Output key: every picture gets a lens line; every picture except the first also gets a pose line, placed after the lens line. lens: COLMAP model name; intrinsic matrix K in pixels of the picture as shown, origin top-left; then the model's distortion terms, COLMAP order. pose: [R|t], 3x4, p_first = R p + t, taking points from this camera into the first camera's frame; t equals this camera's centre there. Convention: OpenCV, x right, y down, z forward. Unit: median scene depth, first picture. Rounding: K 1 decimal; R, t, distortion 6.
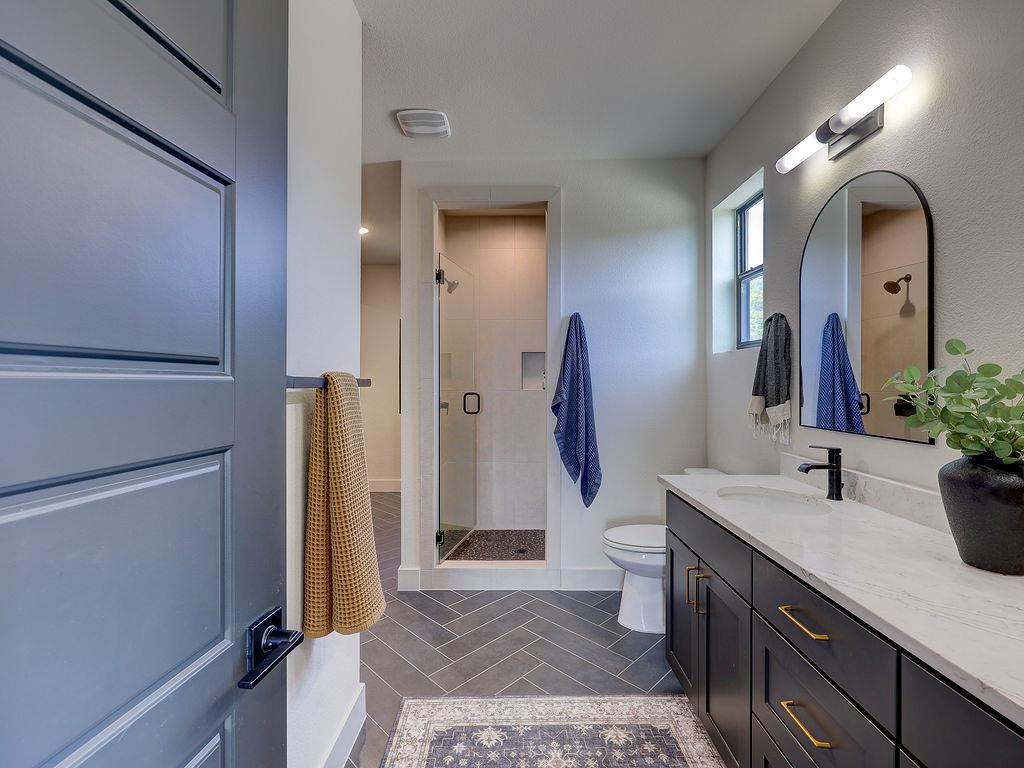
lens RADIAL K [[462.1, 0, 514.1], [0, 462.1, 380.4], [0, 0, 1]] dist [0.002407, -0.000444]
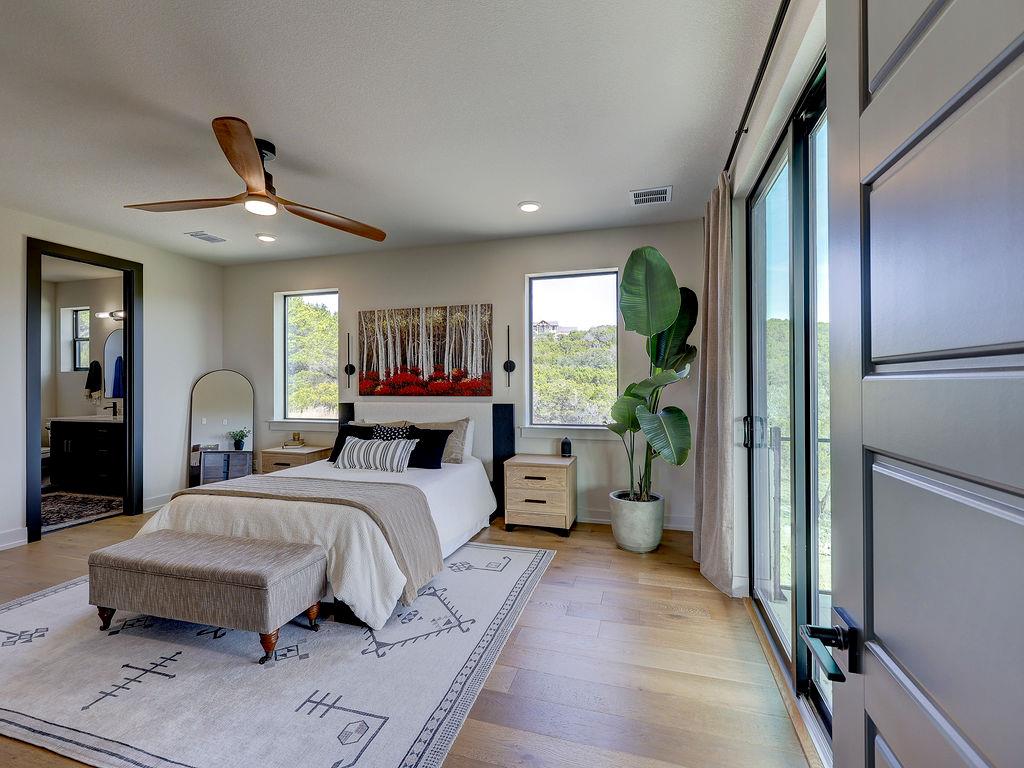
lens RADIAL K [[462.1, 0, 514.3], [0, 462.1, 383.7], [0, 0, 1]] dist [0.002407, -0.000444]
pose [[0.289098, 0.006225, 0.957279, -1.159182], [-0.001117, 0.999980, -0.006166, 0.011797], [-0.957299, 0.000713, 0.289099, -1.881956]]
